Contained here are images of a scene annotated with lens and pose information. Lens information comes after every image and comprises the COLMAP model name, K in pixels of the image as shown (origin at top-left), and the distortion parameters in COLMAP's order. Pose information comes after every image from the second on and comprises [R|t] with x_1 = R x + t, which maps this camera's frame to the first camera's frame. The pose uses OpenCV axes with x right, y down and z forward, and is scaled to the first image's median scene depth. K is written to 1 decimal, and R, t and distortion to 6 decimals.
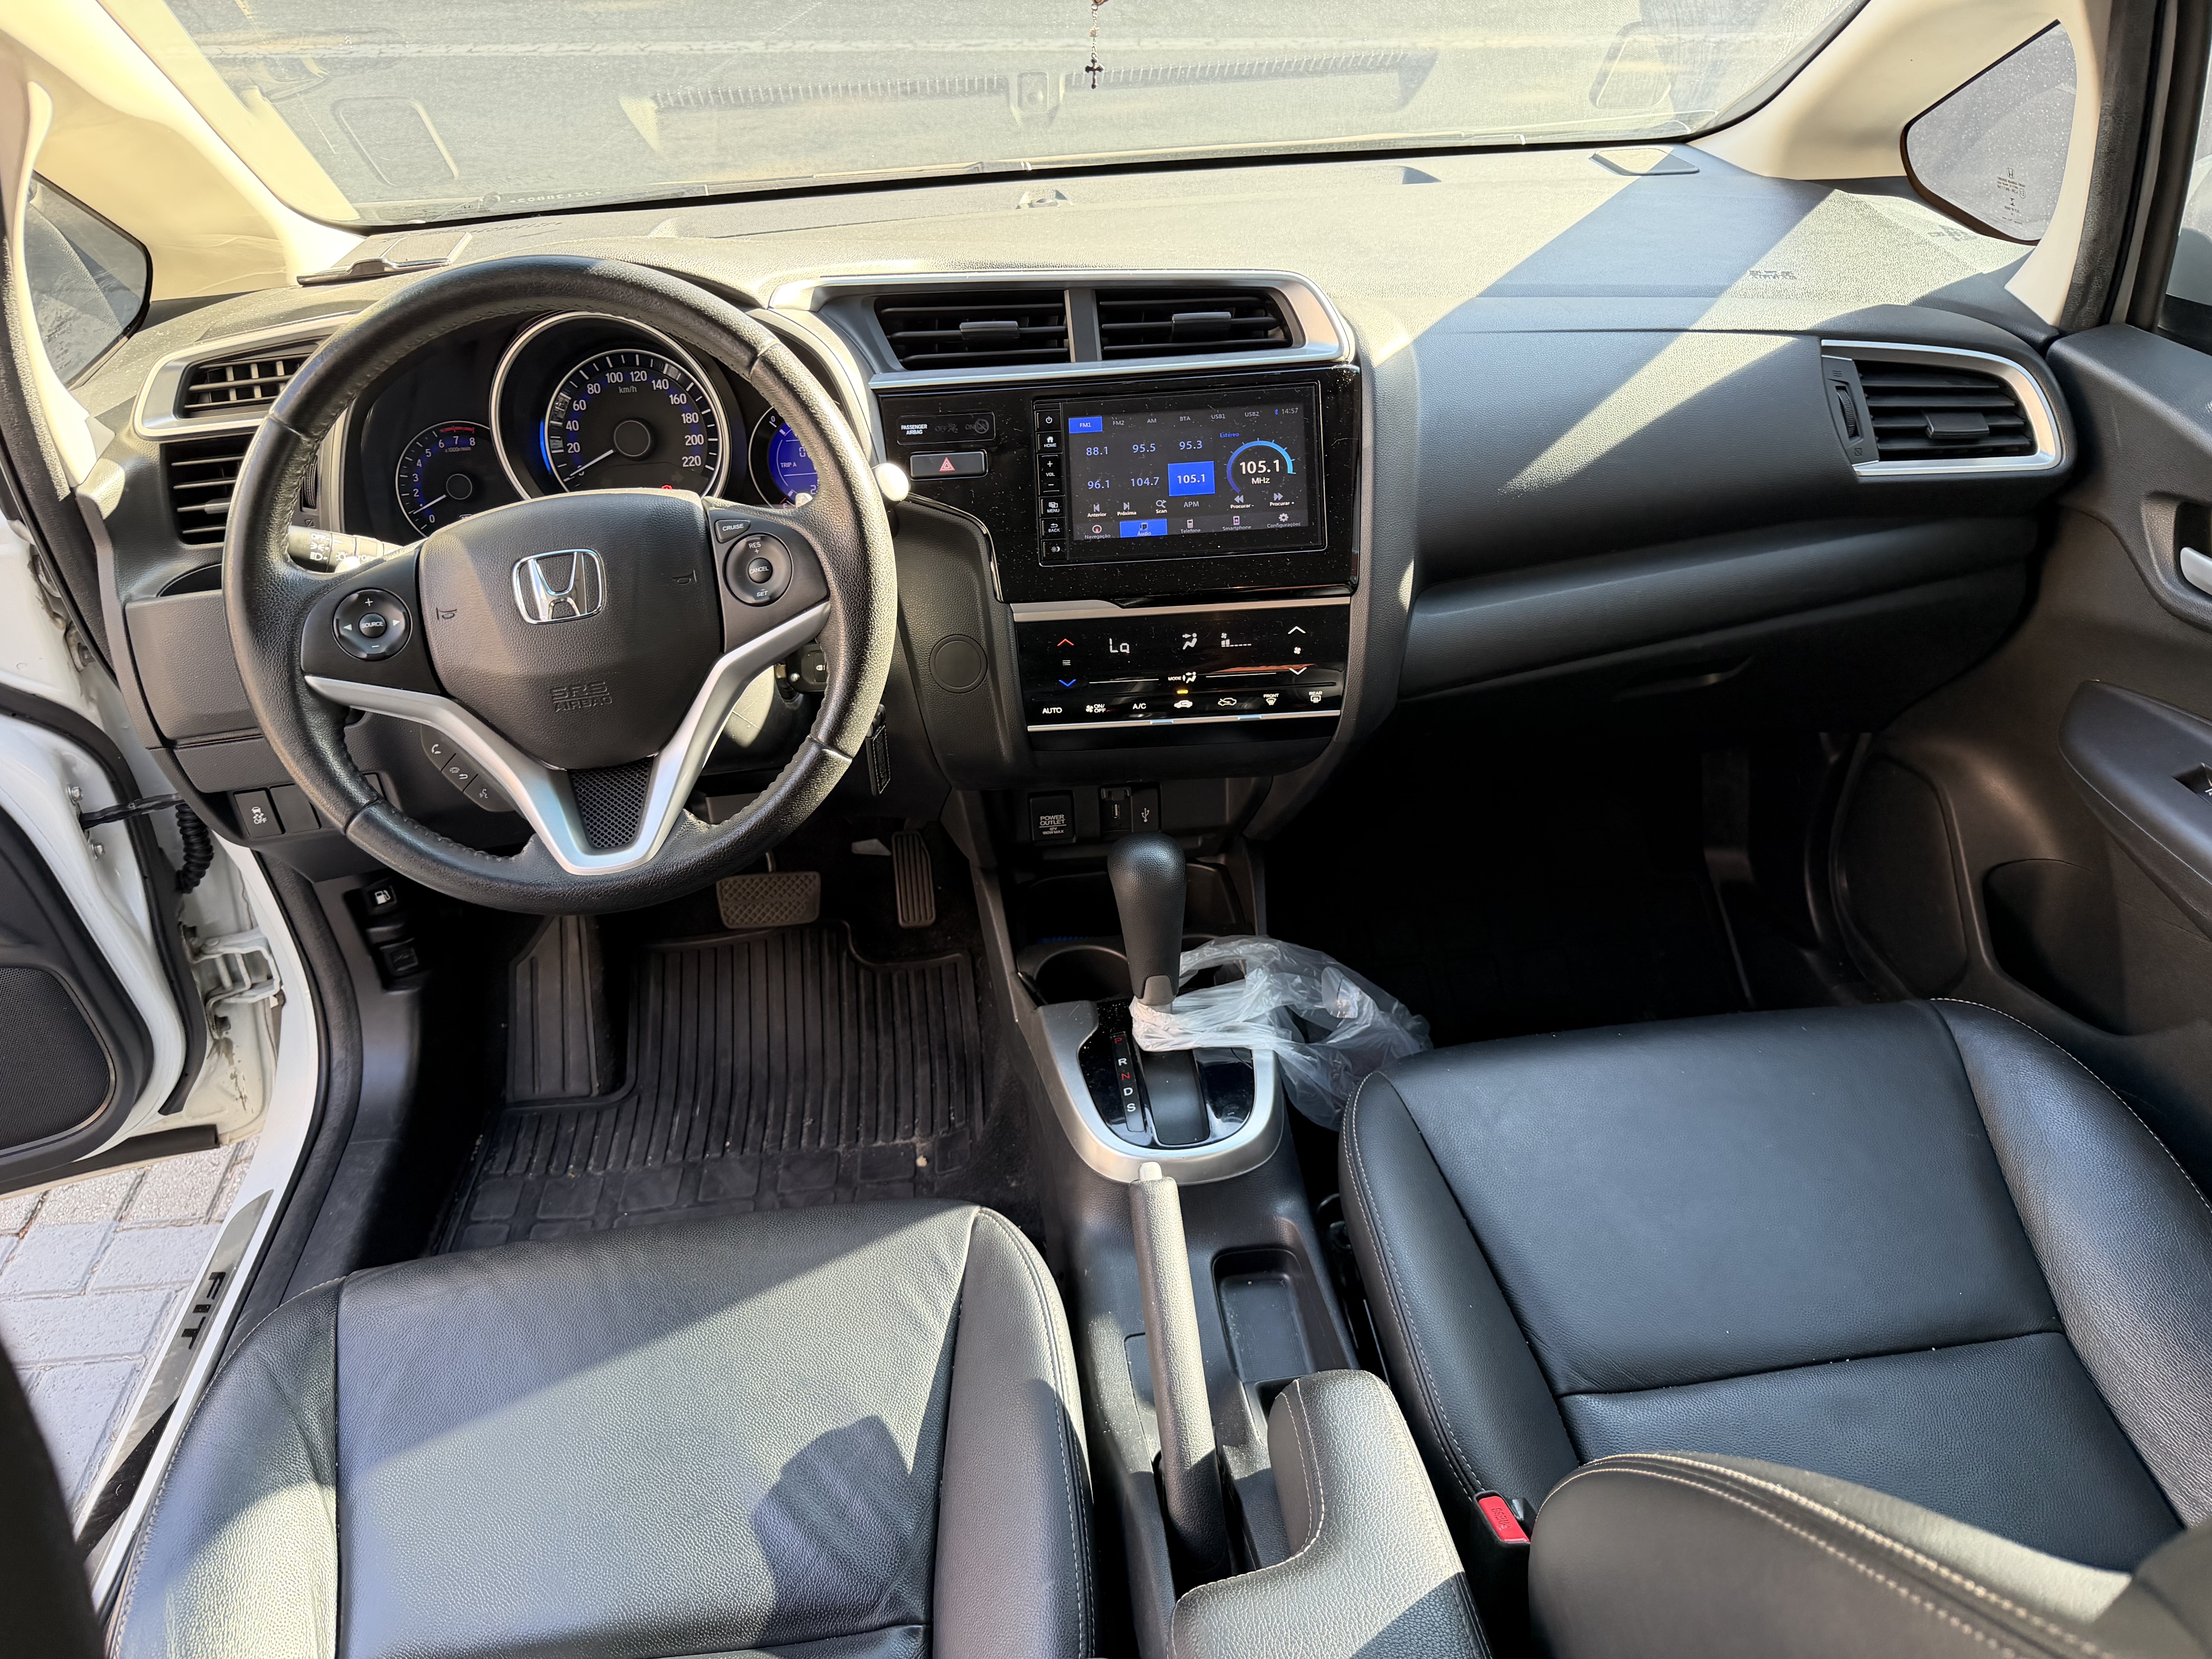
lens RADIAL K [[1594.7, 0, 1103.0], [0, 1594.7, 821.2], [0, 0, 1]] dist [0.092250, -0.157797]
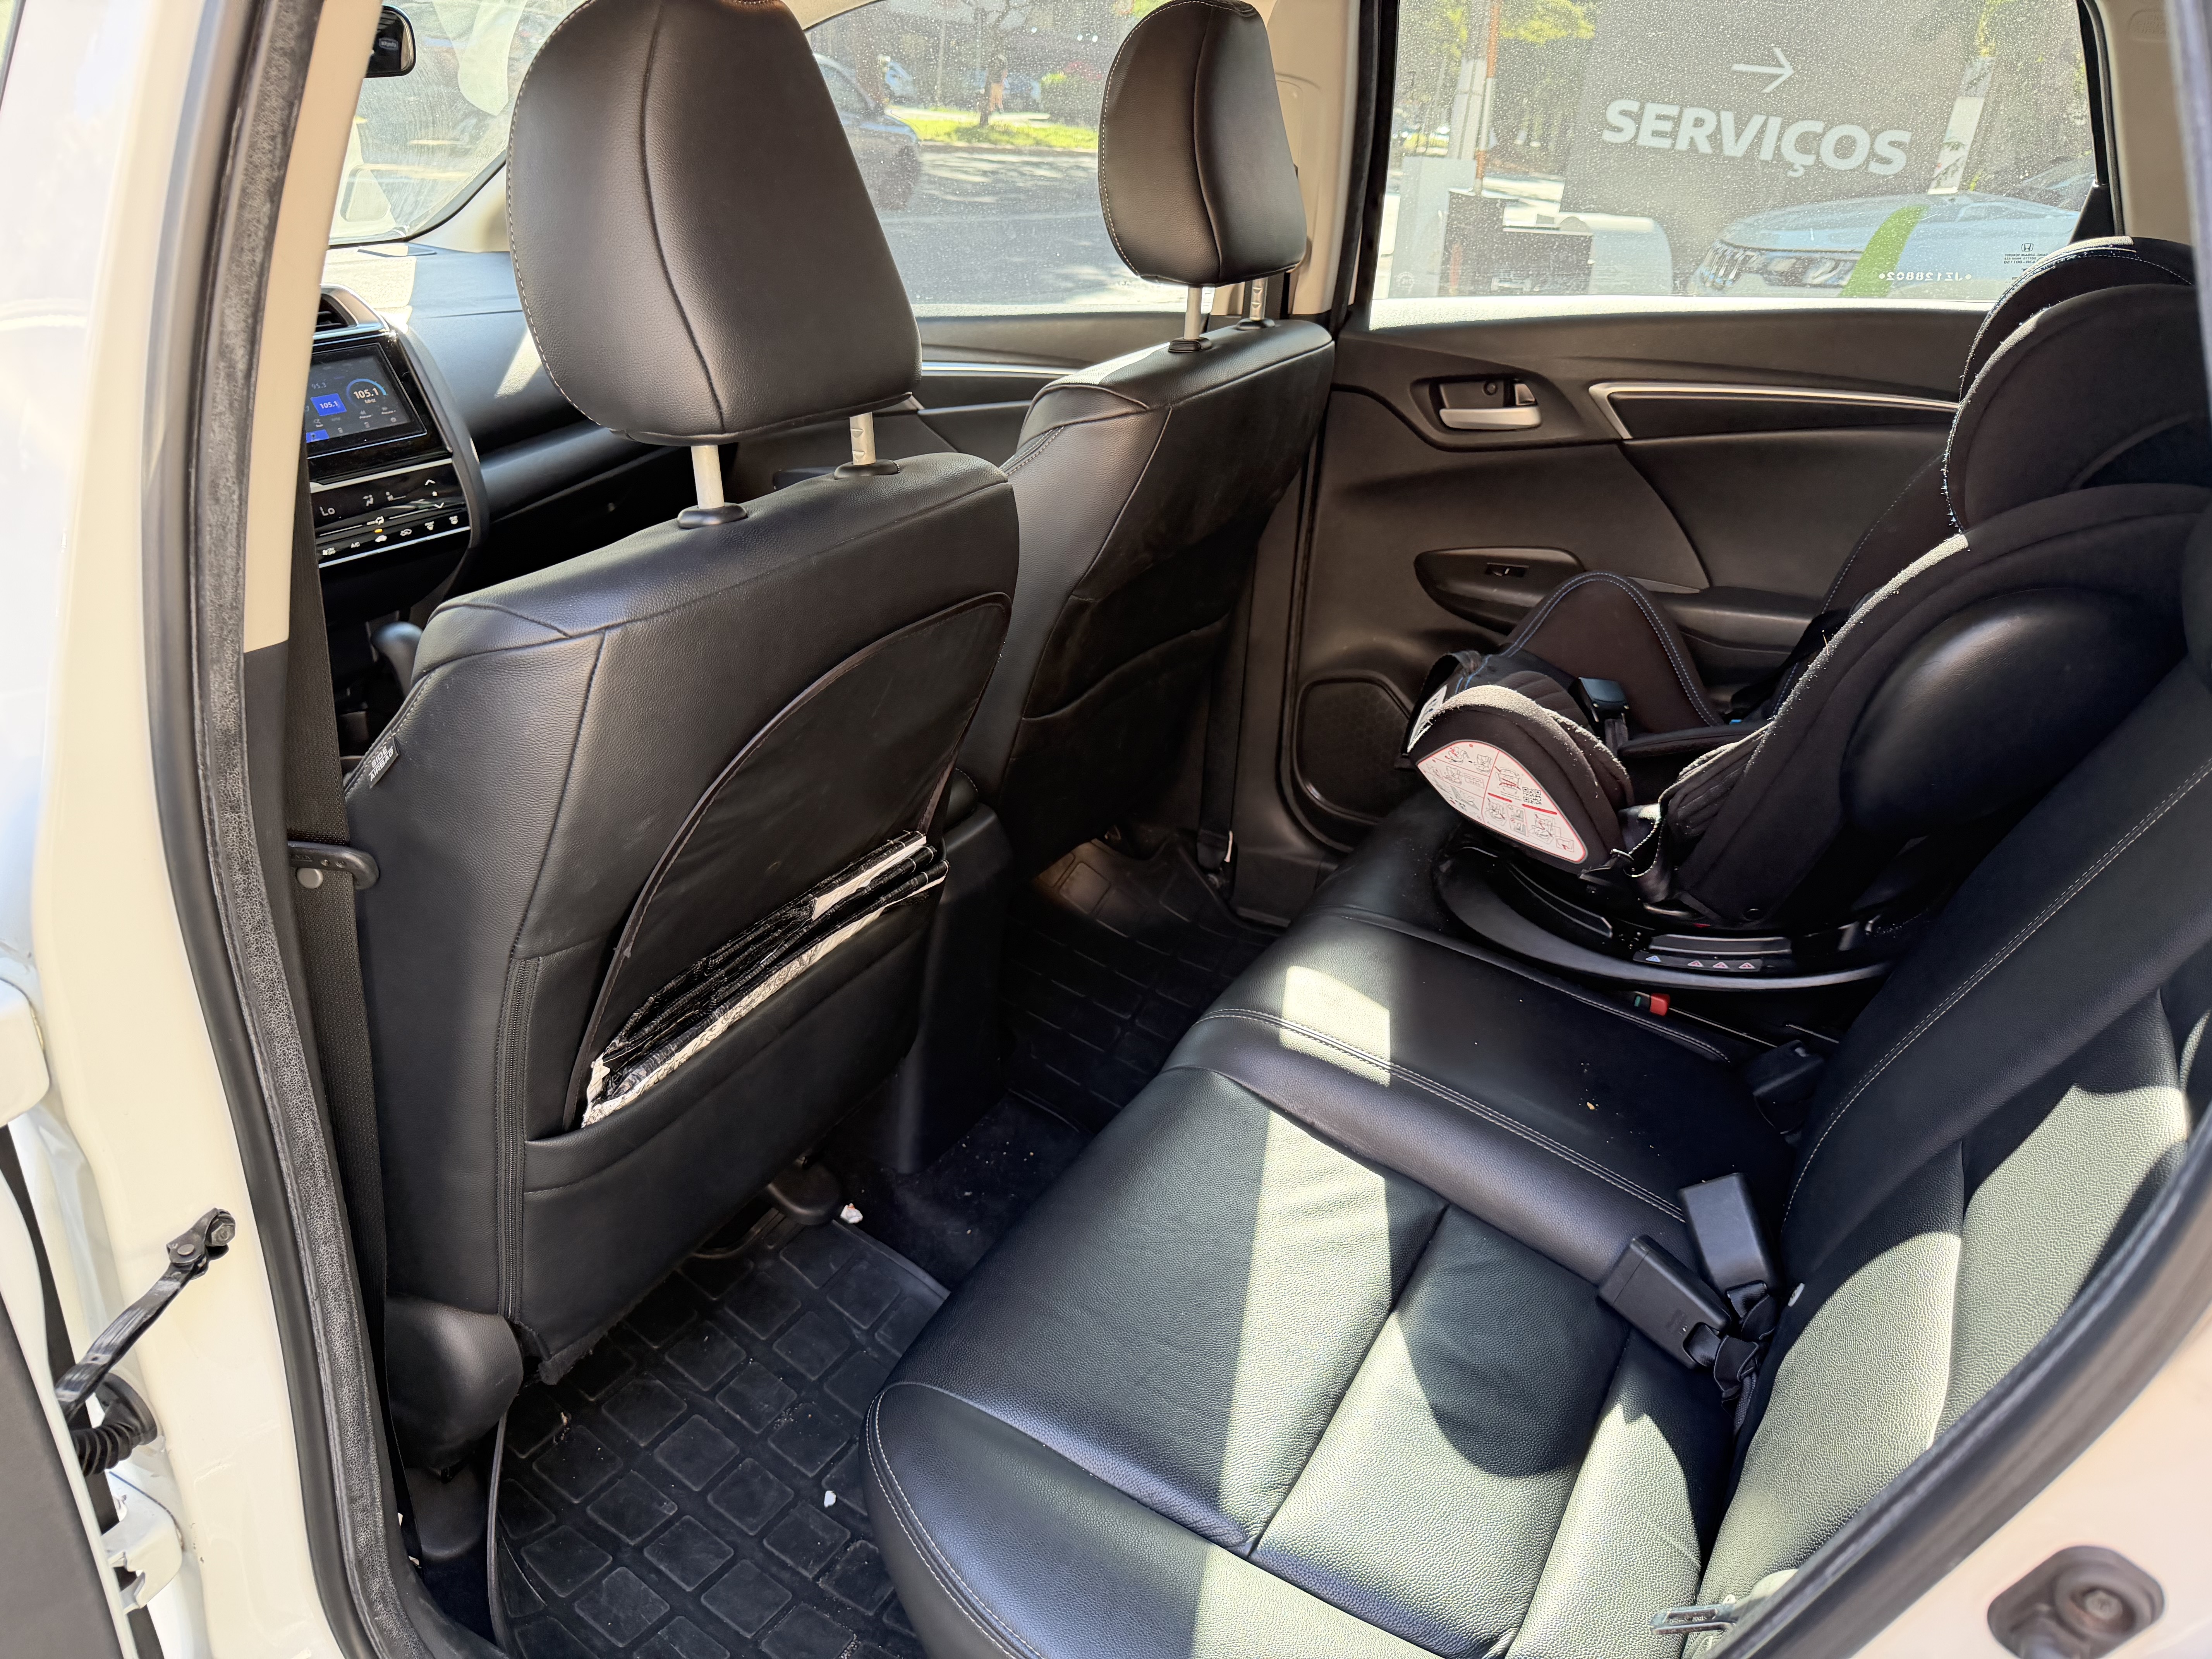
lens RADIAL K [[1594.7, 0, 1103.0], [0, 1594.7, 821.2], [0, 0, 1]] dist [0.092250, -0.157797]
pose [[0.576322, -0.304288, 0.758461, -0.842274], [0.403556, 0.913009, 0.059646, 0.378759], [-0.710631, 0.271705, 0.648984, -0.484228]]
